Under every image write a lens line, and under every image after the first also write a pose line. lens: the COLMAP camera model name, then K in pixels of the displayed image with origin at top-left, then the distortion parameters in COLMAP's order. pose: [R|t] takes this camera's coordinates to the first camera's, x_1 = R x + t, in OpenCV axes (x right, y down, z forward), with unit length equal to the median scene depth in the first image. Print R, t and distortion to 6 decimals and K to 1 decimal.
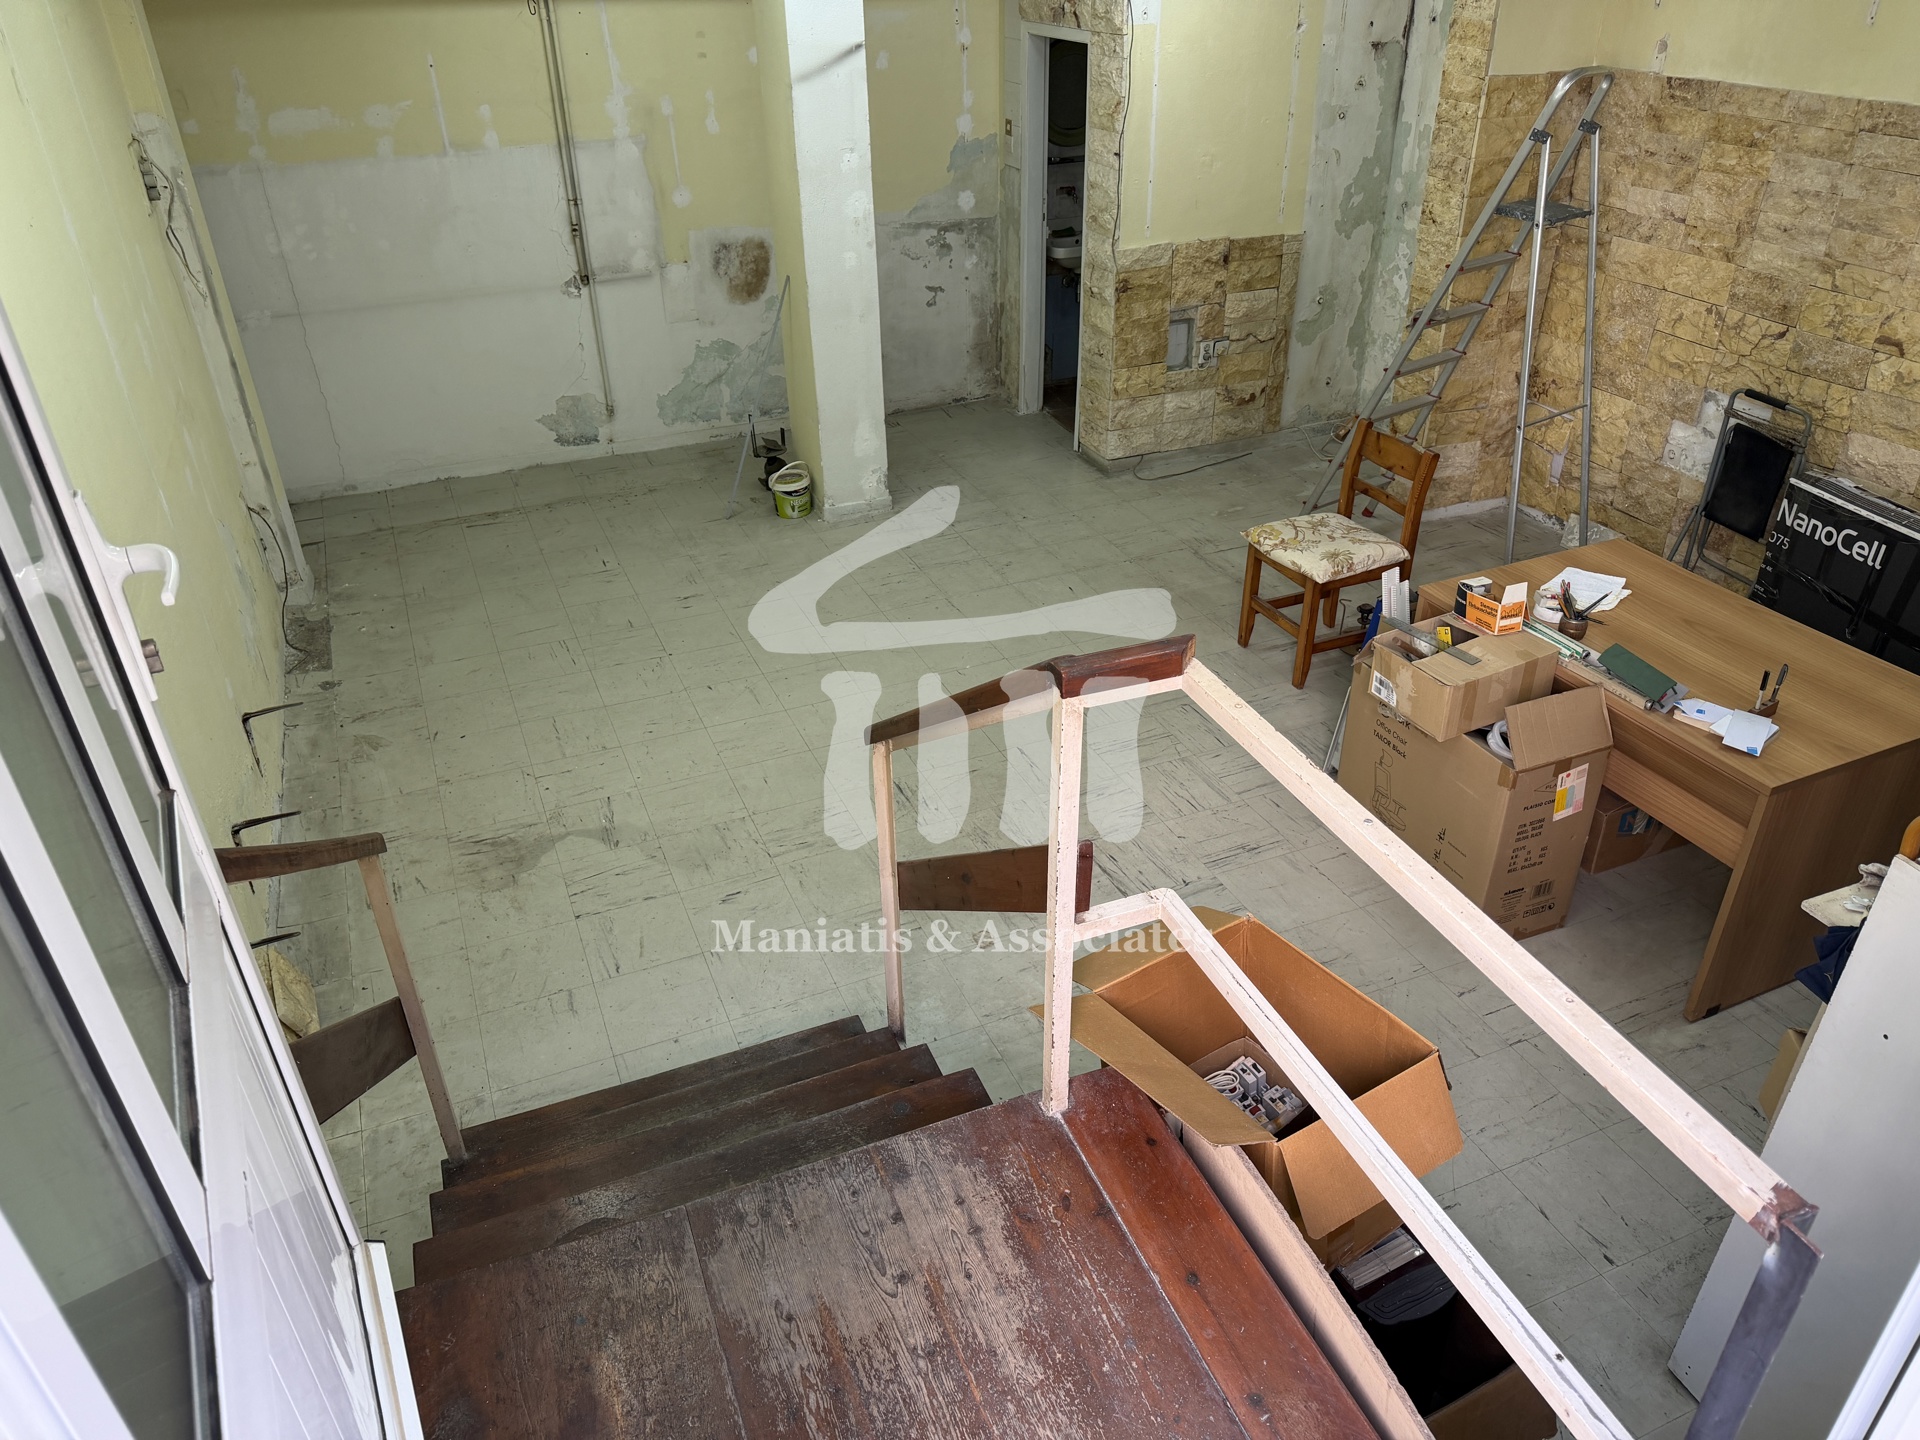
lens RADIAL K [[1351.7, 0, 958.5], [0, 1351.7, 716.6], [0, 0, 1]] dist [0.062639, -0.079548]
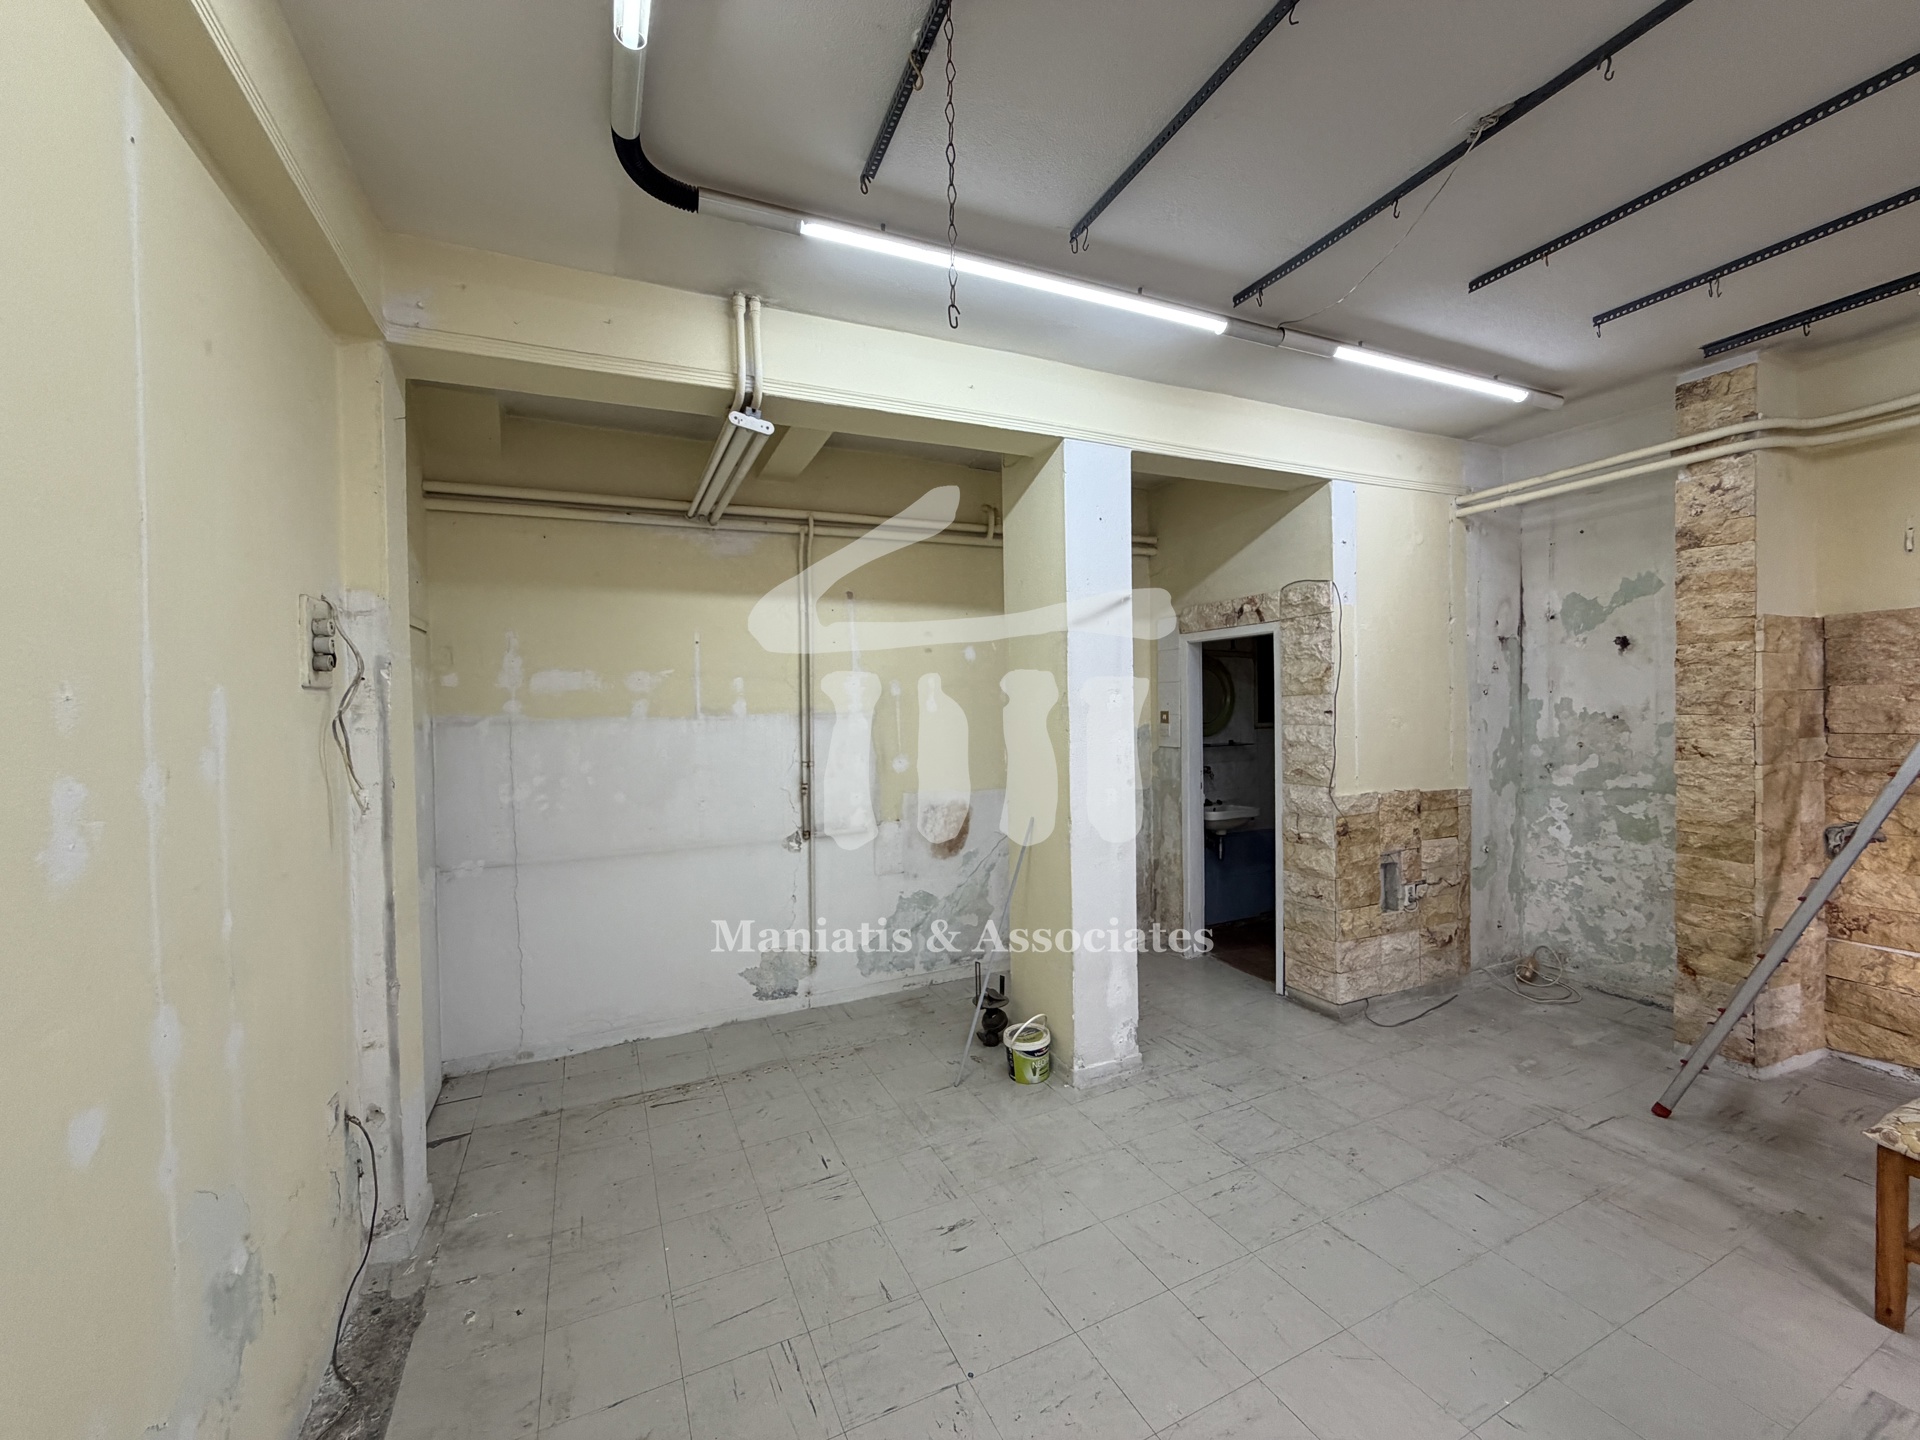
lens RADIAL K [[764.6, 0, 954.0], [0, 764.6, 719.8], [0, 0, 1]] dist [0.001136, -0.000408]
pose [[0.999133, -0.001001, 0.041614, -0.193704], [0.021826, 0.863863, -0.503253, -0.103874], [-0.035445, 0.503725, 0.863136, 0.466631]]
